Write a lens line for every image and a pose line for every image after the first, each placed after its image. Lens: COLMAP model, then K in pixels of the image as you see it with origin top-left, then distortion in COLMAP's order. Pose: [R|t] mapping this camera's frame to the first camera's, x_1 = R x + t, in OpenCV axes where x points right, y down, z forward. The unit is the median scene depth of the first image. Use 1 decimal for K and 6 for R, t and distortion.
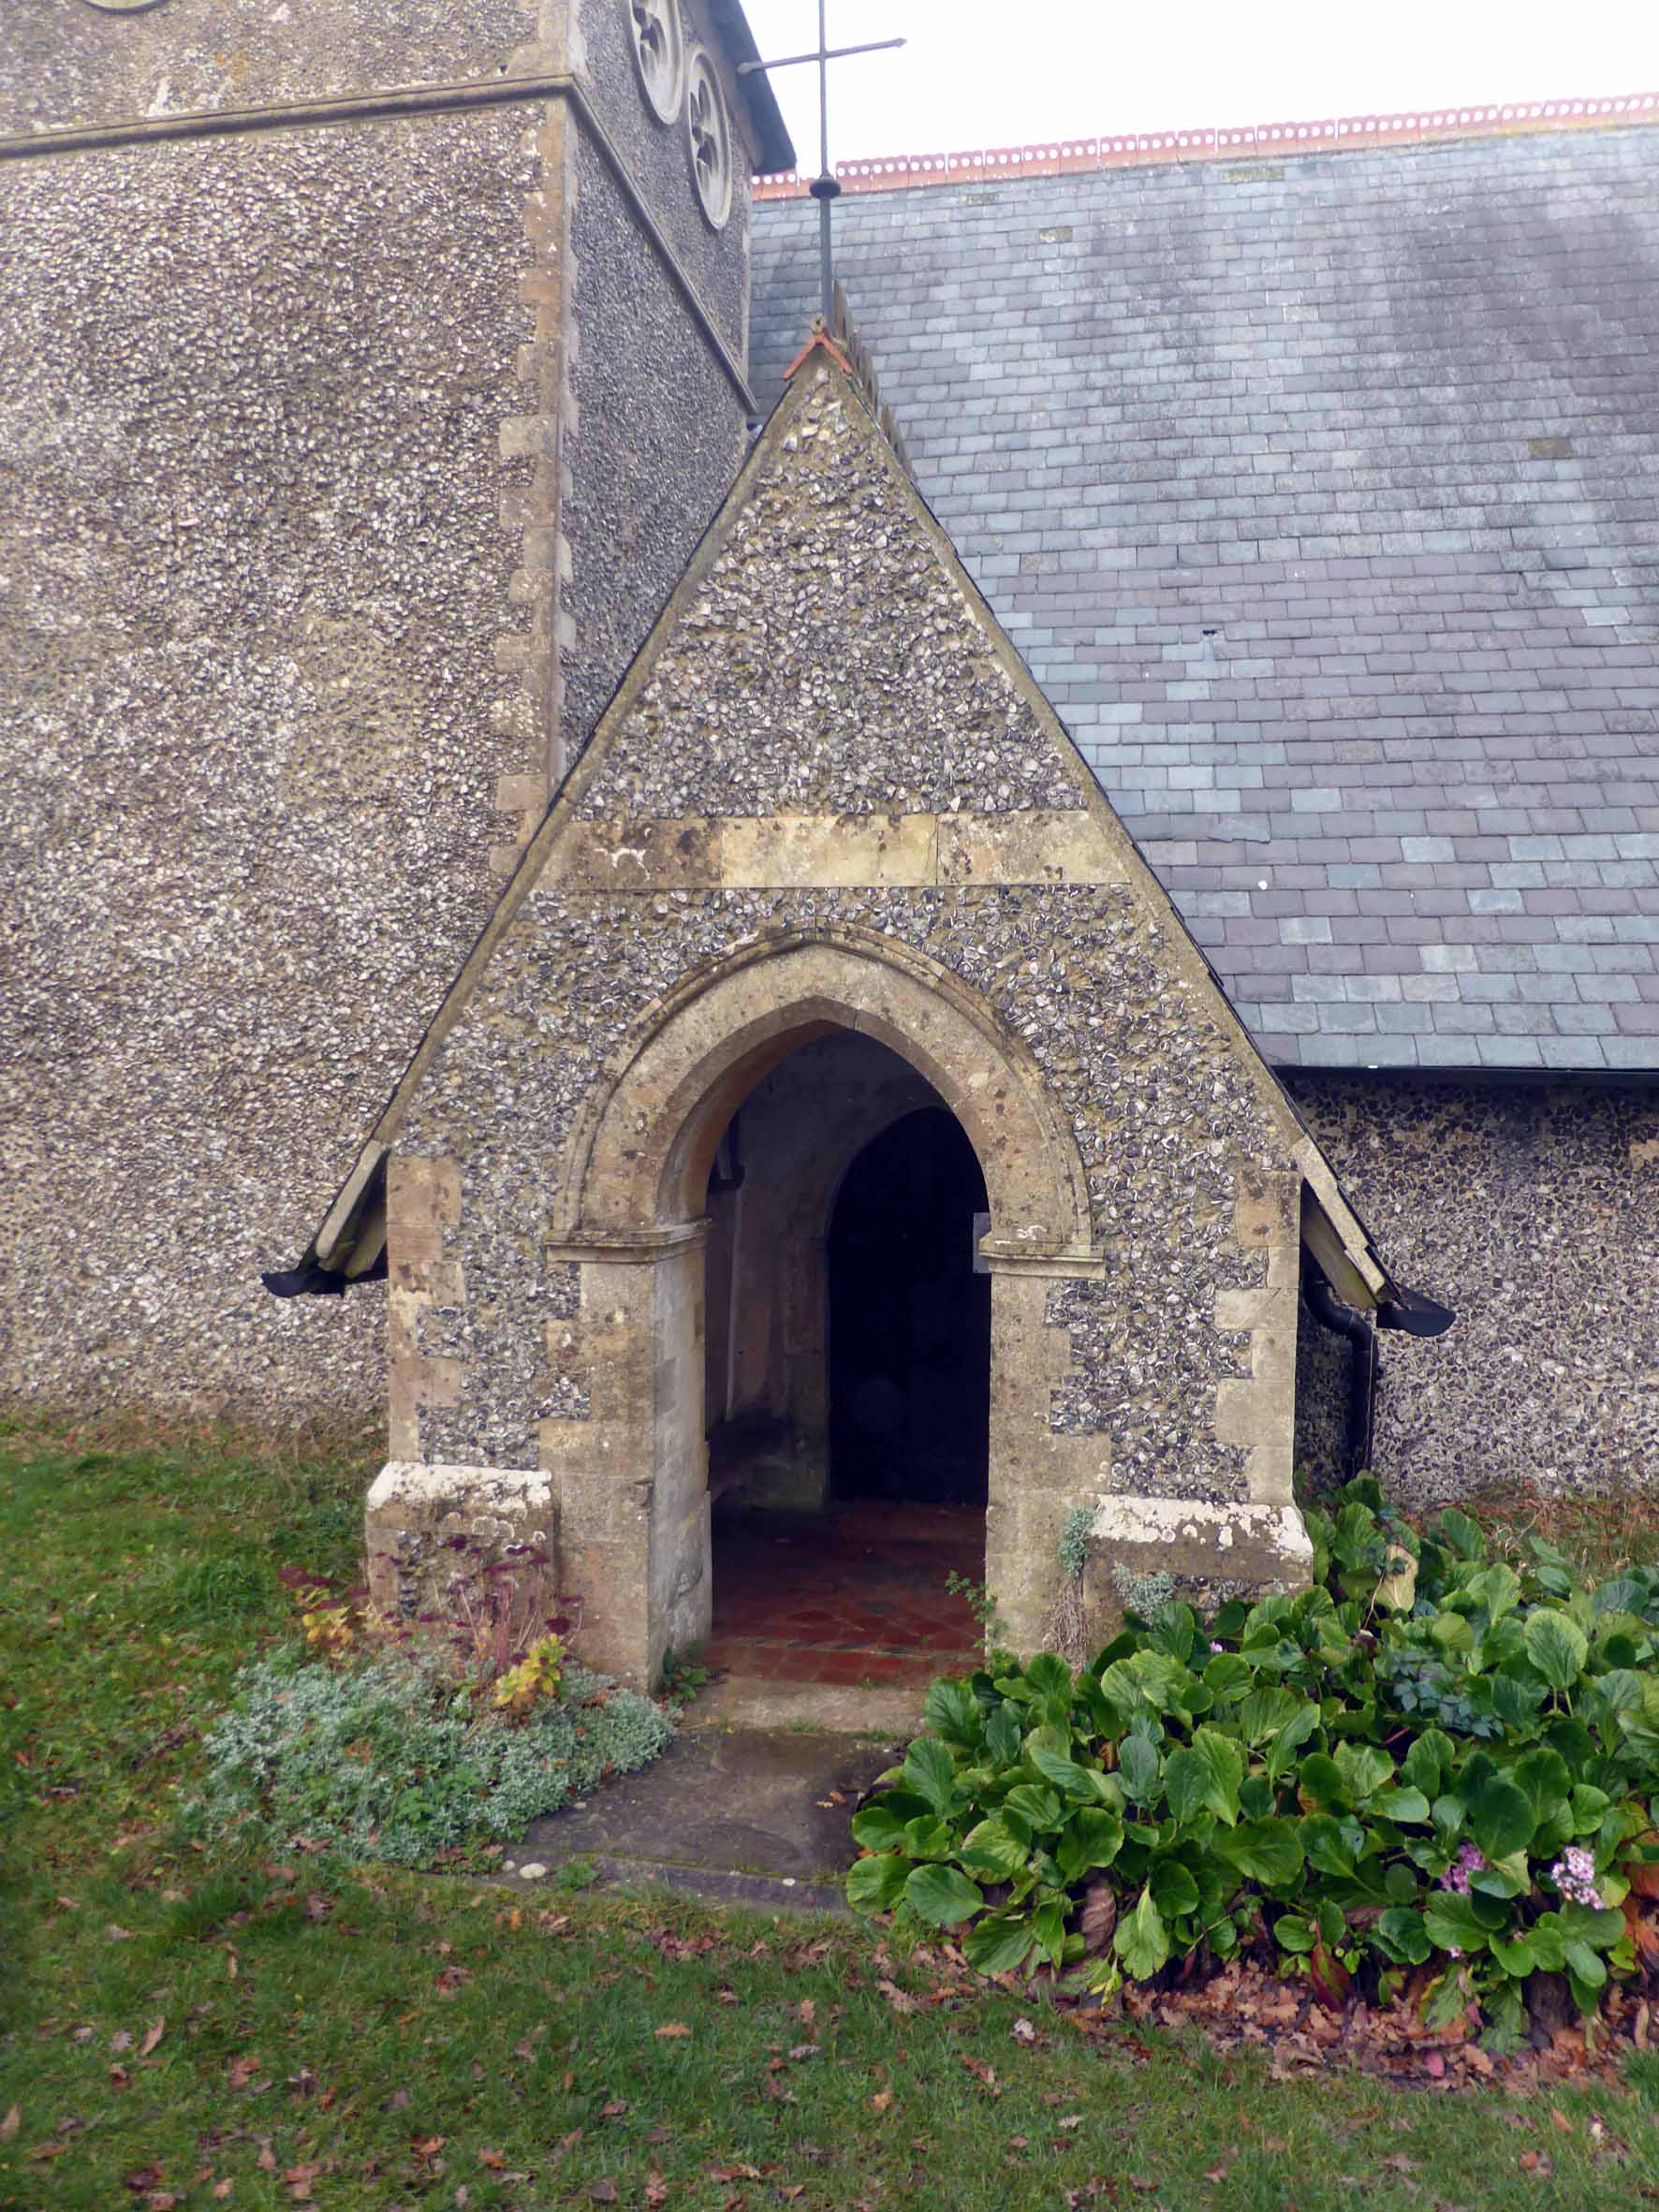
lens RADIAL K [[1574.7, 0, 832.5], [0, 1574.7, 1106.3], [0, 0, 1]] dist [-0.035556, 0.033702]
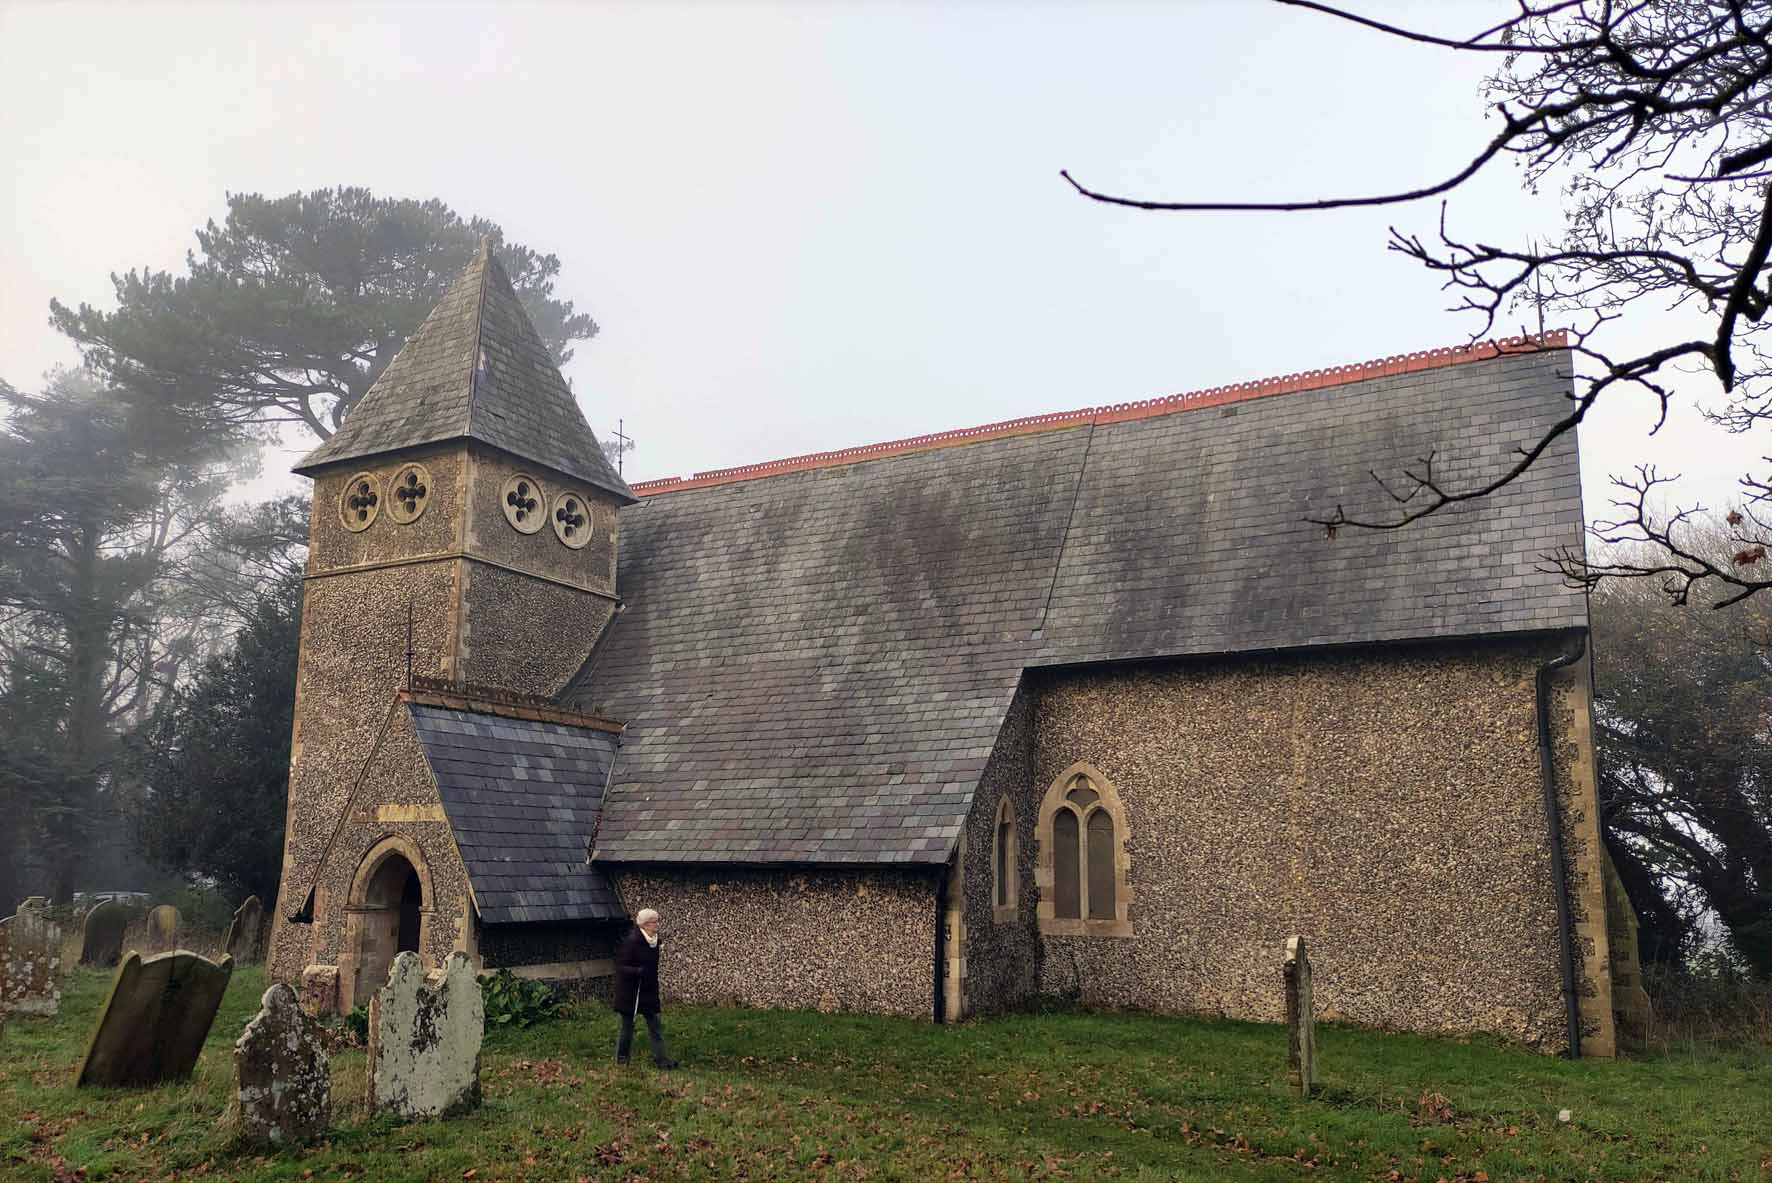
lens RADIAL K [[1293.0, 0, 865.2], [0, 1293.0, 687.8], [0, 0, 1]] dist [0.104707, -0.012112]
pose [[0.946029, -0.043485, -0.321150, 1.469370], [-0.003629, 0.989473, -0.144670, 0.006060], [0.324060, 0.138027, 0.935913, -1.219200]]
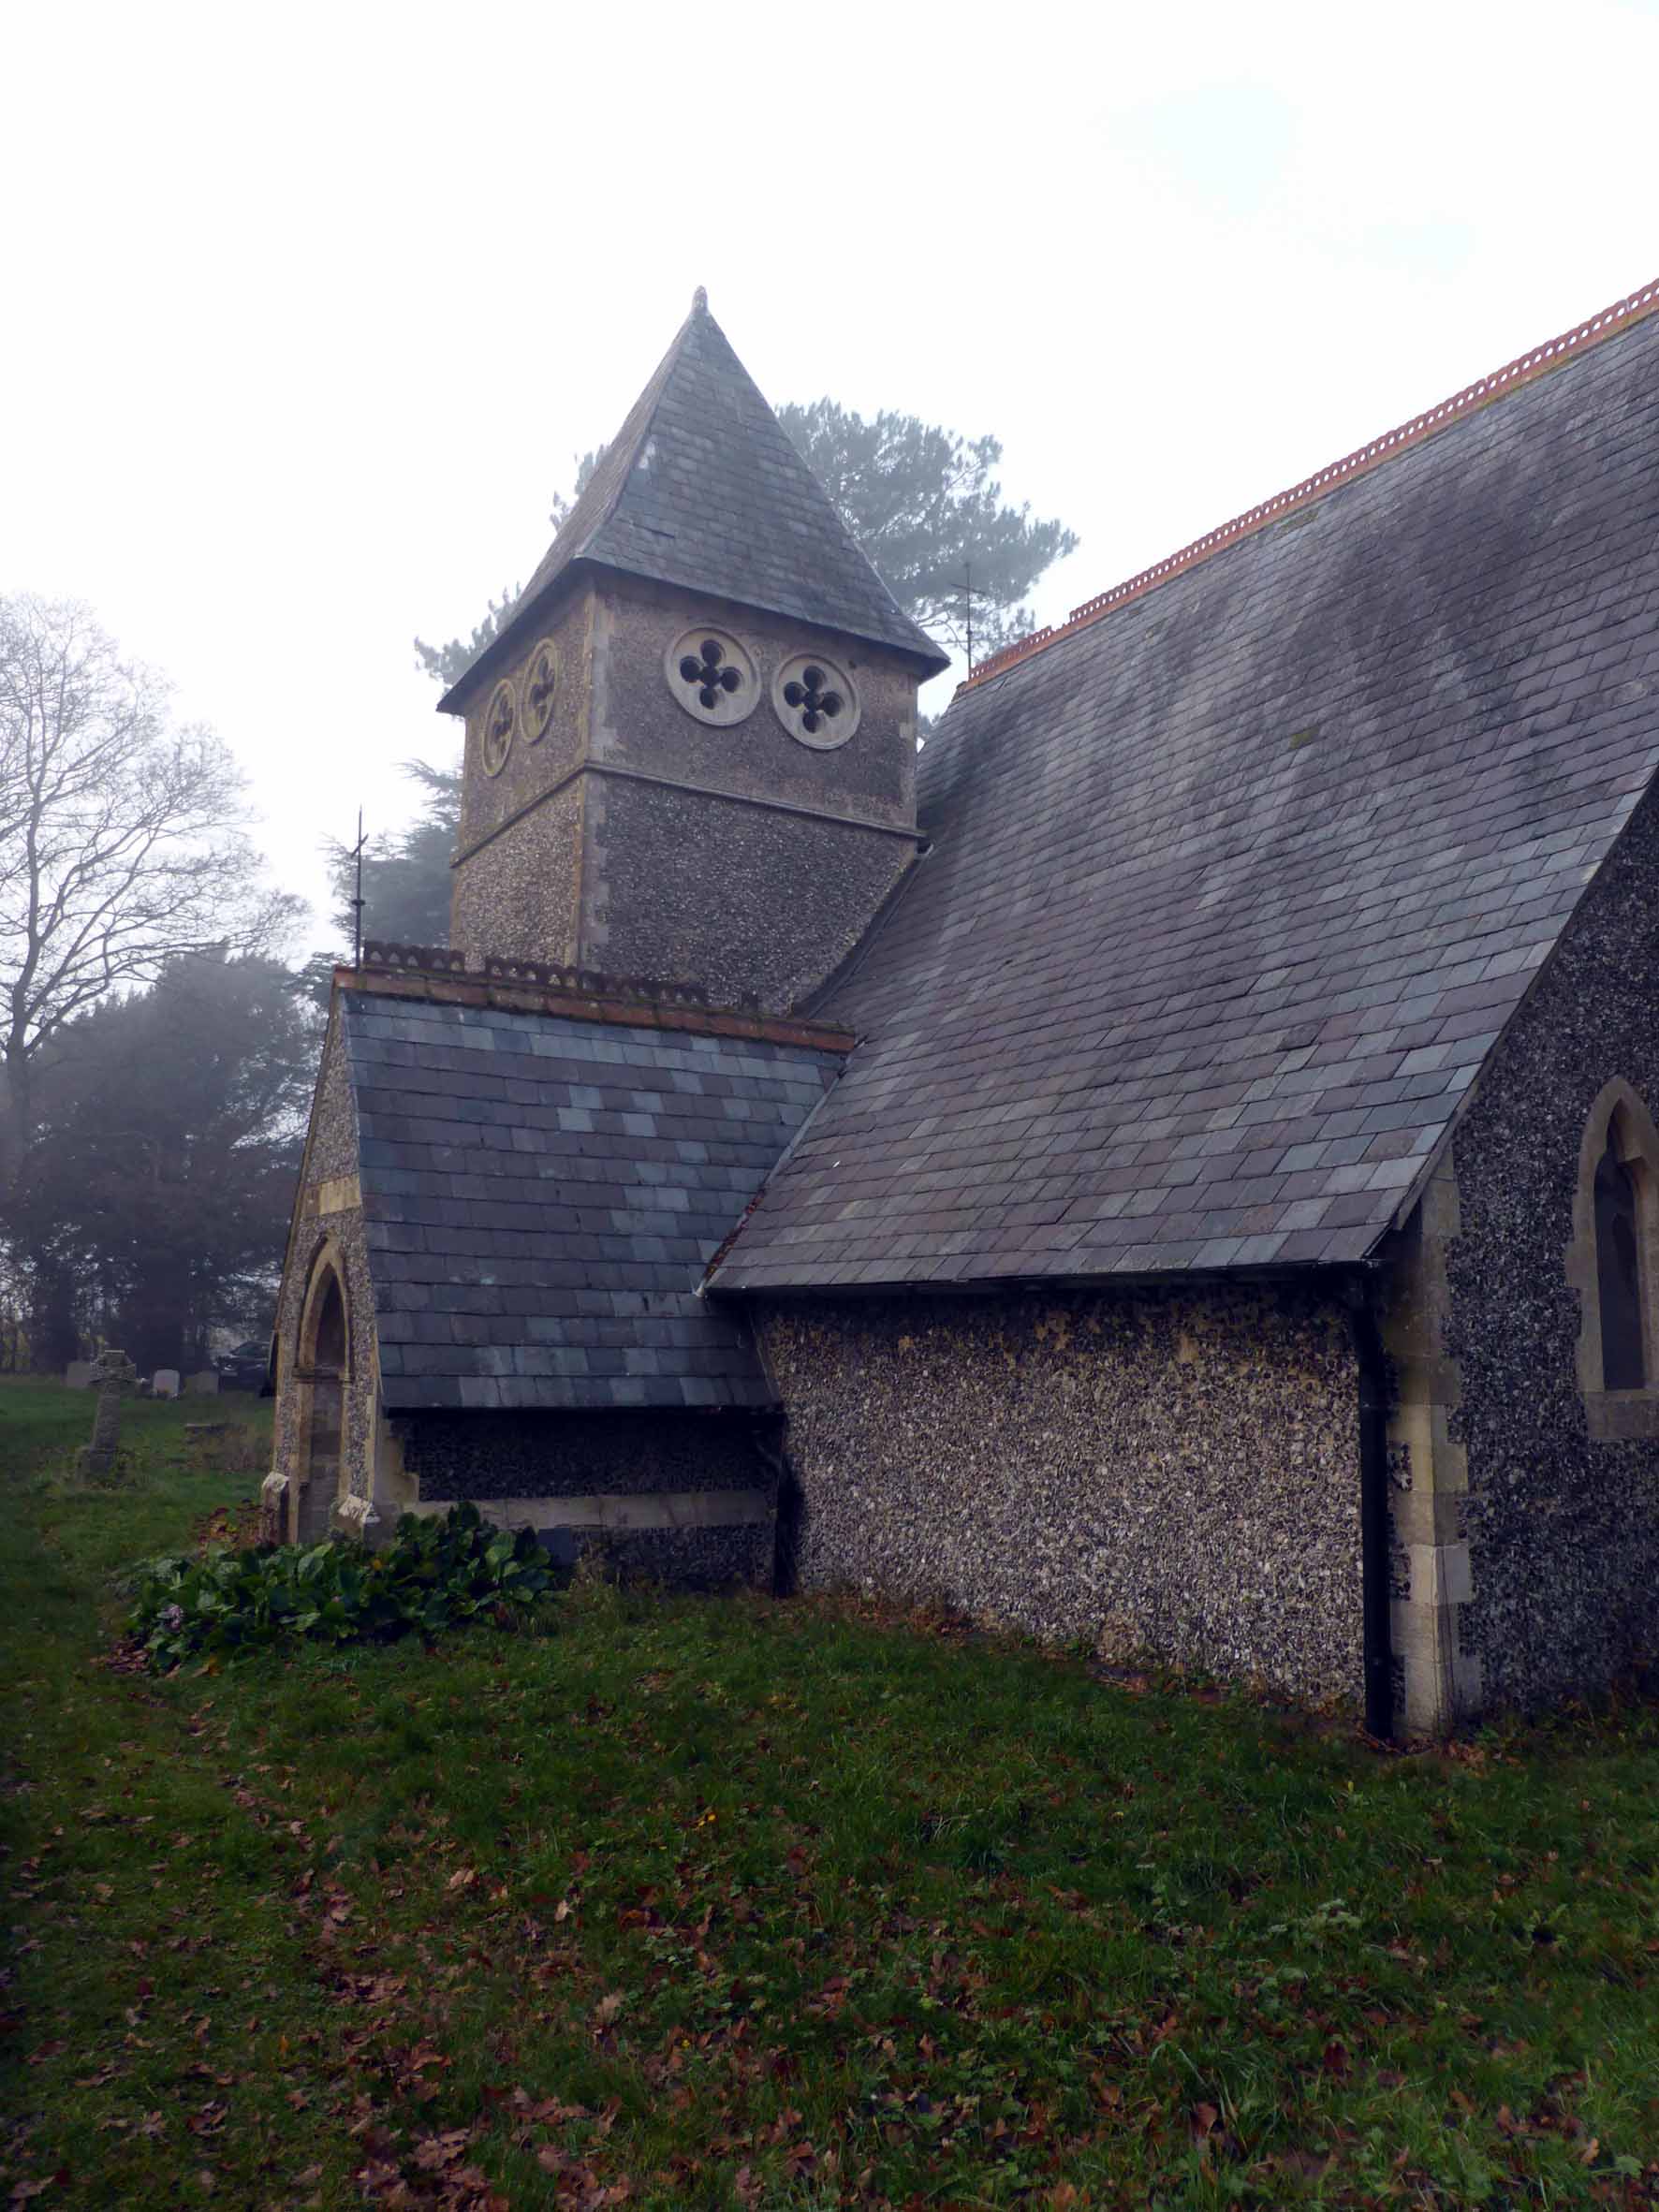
lens RADIAL K [[1574.7, 0, 837.8], [0, 1574.7, 1111.6], [0, 0, 1]] dist [-0.035556, 0.033702]
pose [[0.677474, -0.106692, -0.727768, 1.340860], [-0.006894, 0.988460, -0.151327, 0.032064], [0.735514, 0.107537, 0.668920, 0.011185]]
